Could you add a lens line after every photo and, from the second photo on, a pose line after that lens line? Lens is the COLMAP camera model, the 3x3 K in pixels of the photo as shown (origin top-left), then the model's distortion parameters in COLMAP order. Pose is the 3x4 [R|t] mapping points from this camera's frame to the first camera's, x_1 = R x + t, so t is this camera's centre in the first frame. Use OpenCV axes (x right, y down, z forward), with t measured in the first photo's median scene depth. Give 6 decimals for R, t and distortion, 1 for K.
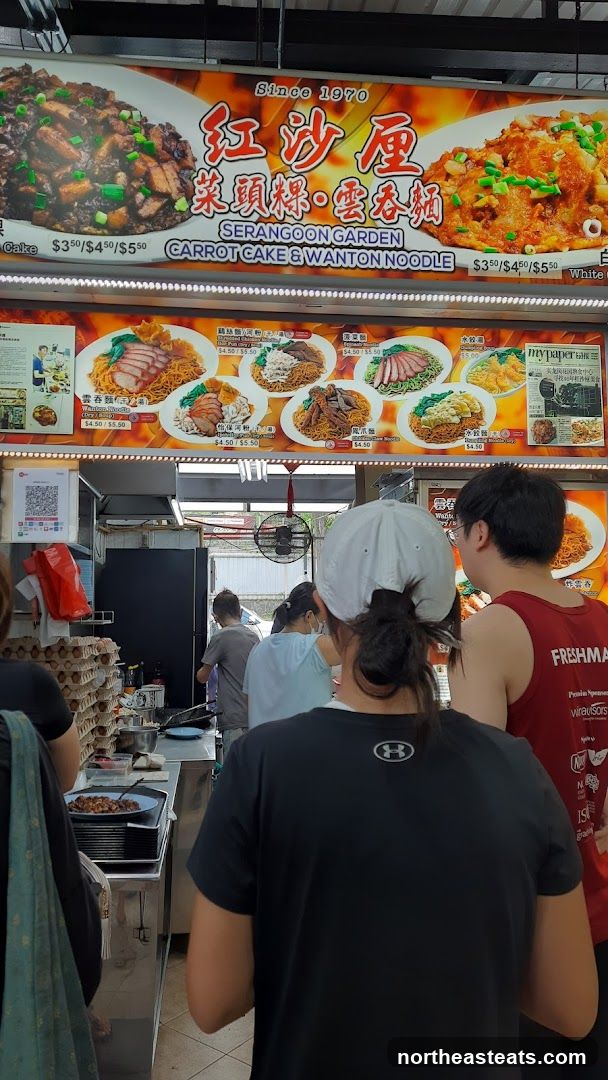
lens RADIAL K [[777.5, 0, 292.7], [0, 777.5, 552.6], [0, 0, 1]] dist [0.082446, -0.082899]
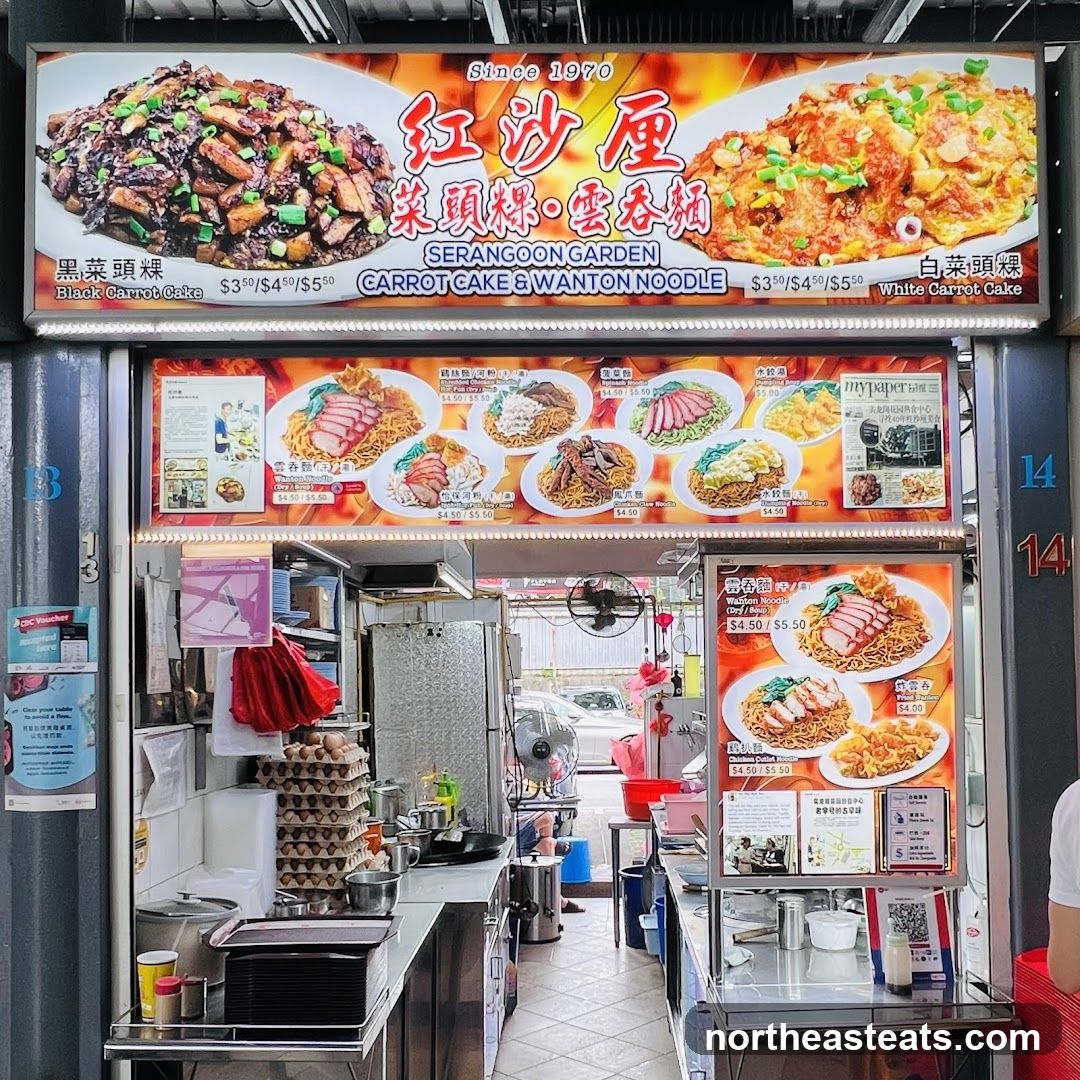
lens RADIAL K [[1066.0, 0, 598.5], [0, 1066.0, 663.2], [0, 0, 1]] dist [-0.002481, 0.000000]
pose [[0.996465, -0.012709, -0.083040, 0.158996], [0.017309, 0.998341, 0.054917, -0.050599], [0.082204, -0.056160, 0.995032, -0.078451]]
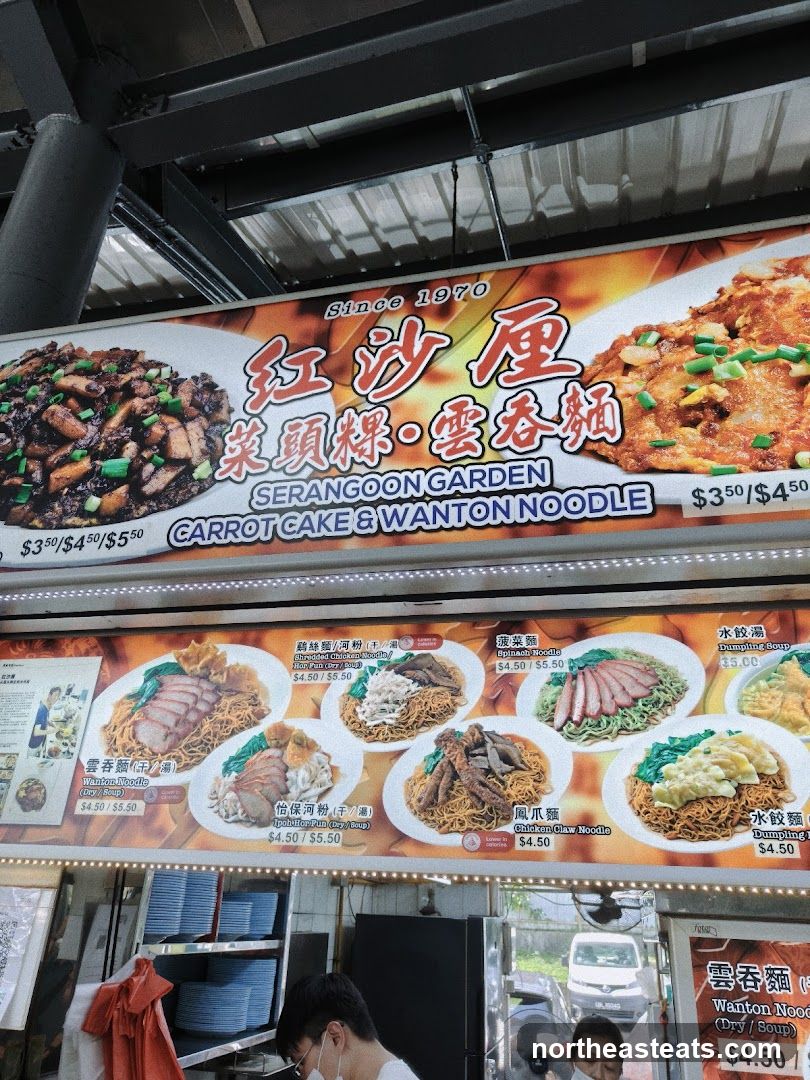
lens RADIAL K [[765.4, 0, 401.2], [0, 765.4, 546.5], [0, 0, 1]] dist [0.019696, -0.017478]
pose [[0.941775, -0.107457, -0.318612, 0.203502], [-0.020286, 0.927675, -0.372838, -0.138667], [0.335632, 0.357593, 0.871480, 0.492267]]
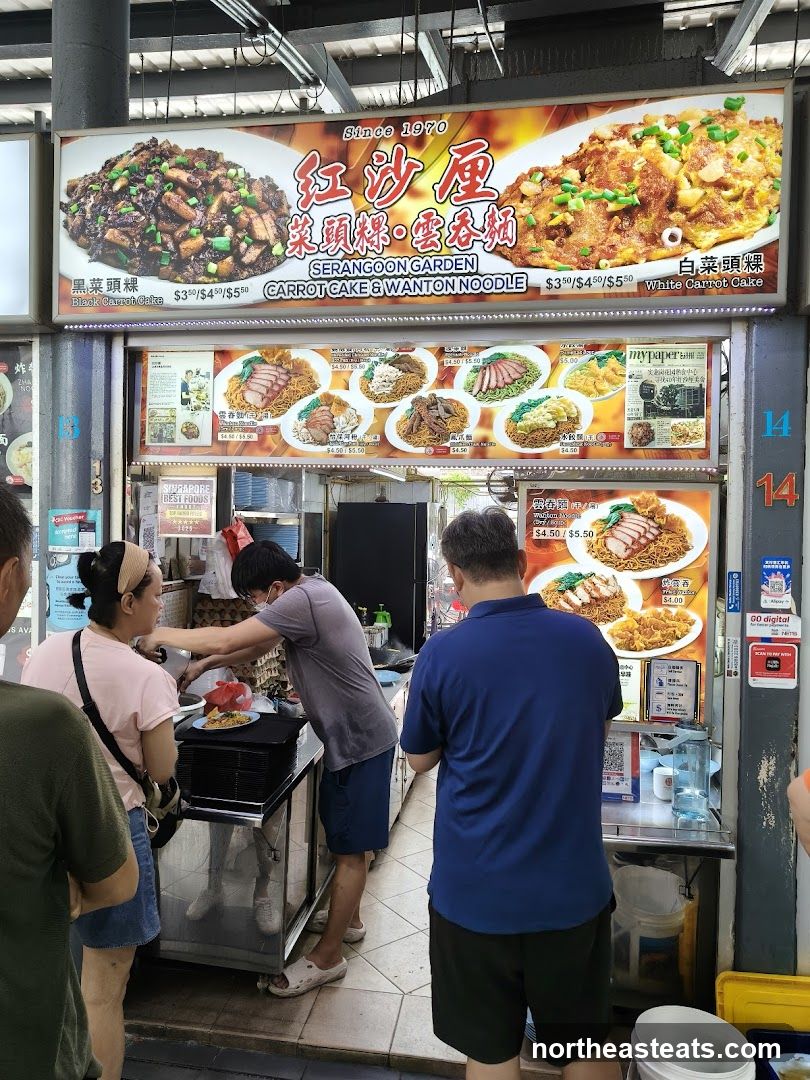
lens RADIAL K [[765.4, 0, 405.6], [0, 765.4, 541.4], [0, 0, 1]] dist [0.019696, -0.017478]
pose [[0.964701, 0.025168, -0.262143, 0.319520], [0.000358, 0.995297, 0.096874, -0.123999], [0.263348, -0.093548, 0.960154, -0.048220]]
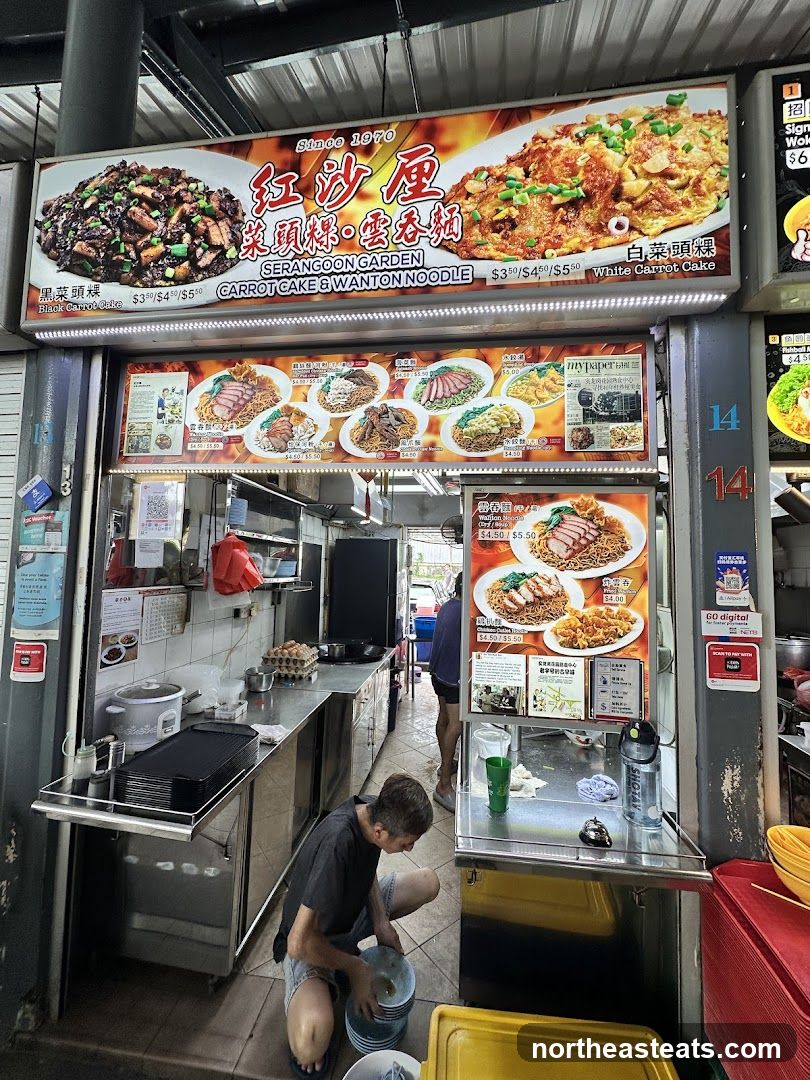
lens RADIAL K [[434.1, 0, 405.4], [0, 434.1, 540.9], [0, 0, 1]] dist [-0.005507, 0.001755]
pose [[0.970684, 0.011000, -0.240106, 0.255602], [-0.008749, 0.999907, 0.010439, -0.021572], [0.240199, -0.008032, 0.970690, 0.412870]]
